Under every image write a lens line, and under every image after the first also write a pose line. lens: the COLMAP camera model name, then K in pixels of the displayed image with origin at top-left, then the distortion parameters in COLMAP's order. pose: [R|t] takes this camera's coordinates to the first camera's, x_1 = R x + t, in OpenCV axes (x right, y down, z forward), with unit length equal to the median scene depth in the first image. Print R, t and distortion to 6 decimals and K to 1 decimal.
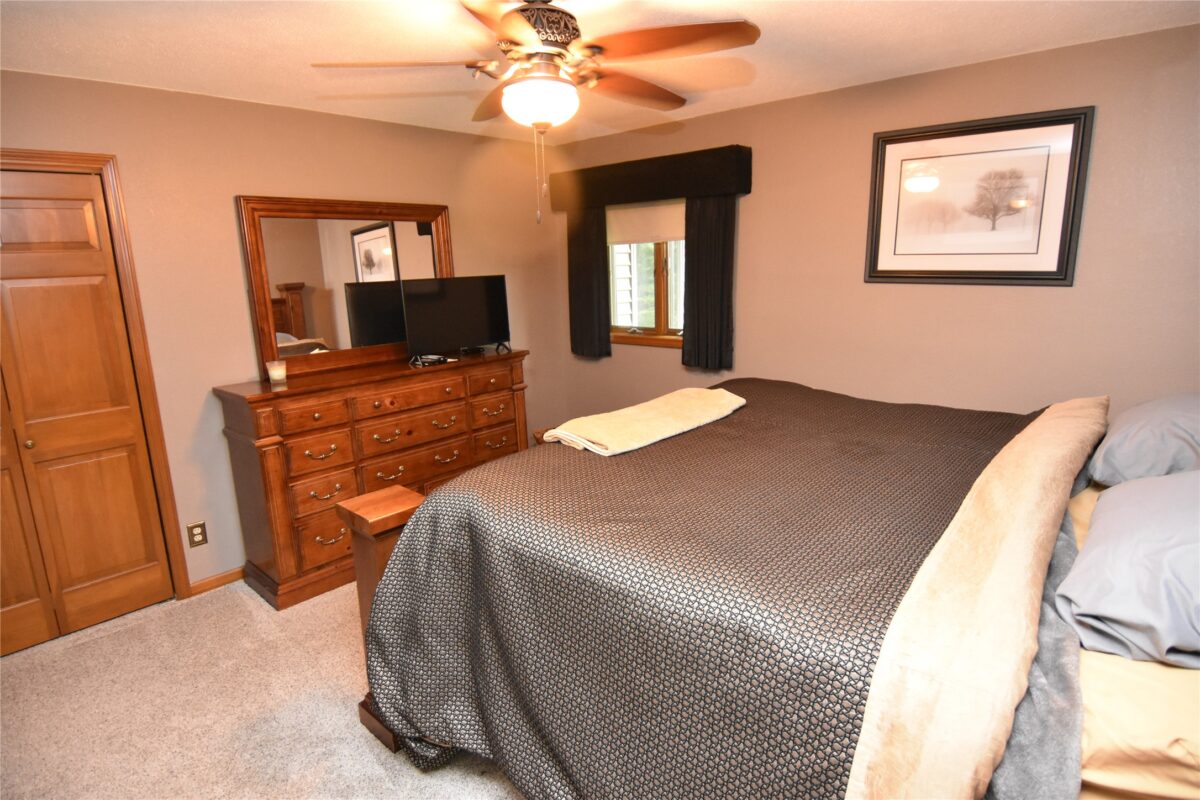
lens RADIAL K [[637.9, 0, 601.0], [0, 637.9, 397.2], [0, 0, 1]] dist [0.003213, -0.020185]
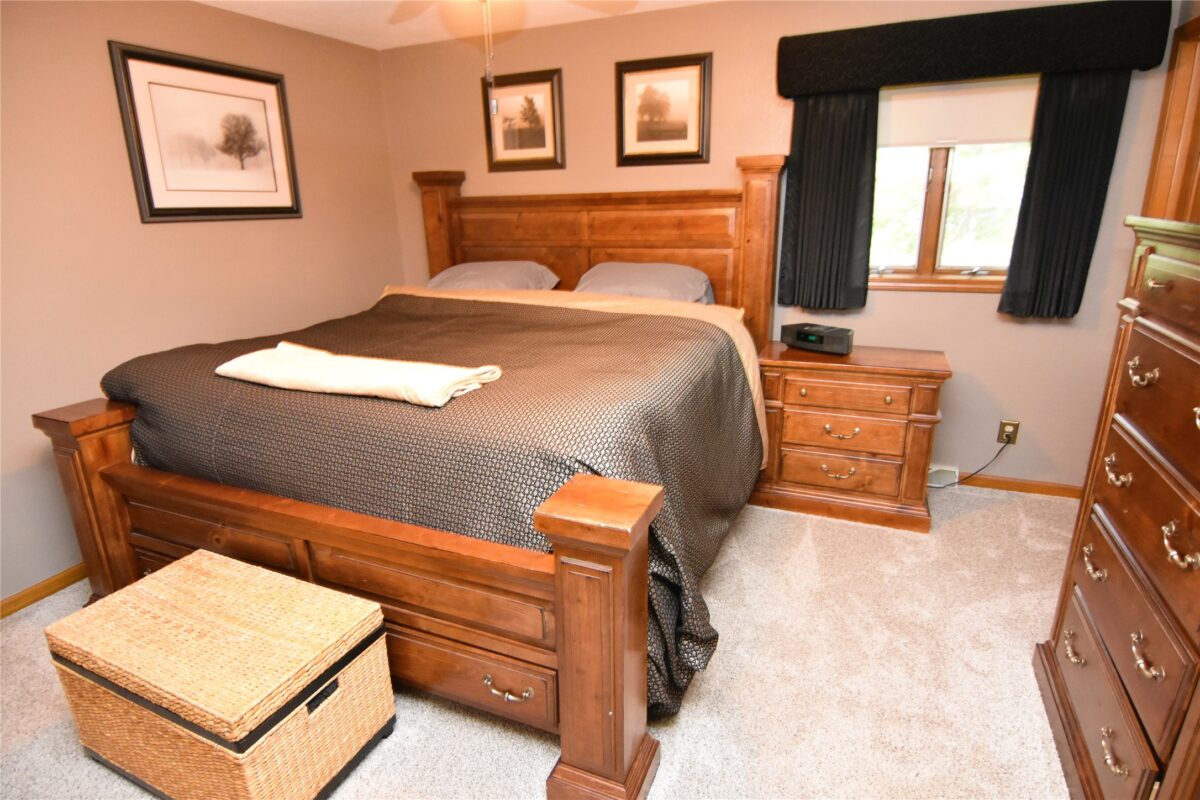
lens RADIAL K [[637.9, 0, 598.6], [0, 637.9, 397.9], [0, 0, 1]] dist [0.003213, -0.020185]
pose [[-0.326653, -0.248511, 0.911888, -0.692015], [0.232281, 0.914115, 0.332325, -0.123166], [-0.916157, 0.320370, -0.240874, 0.825789]]
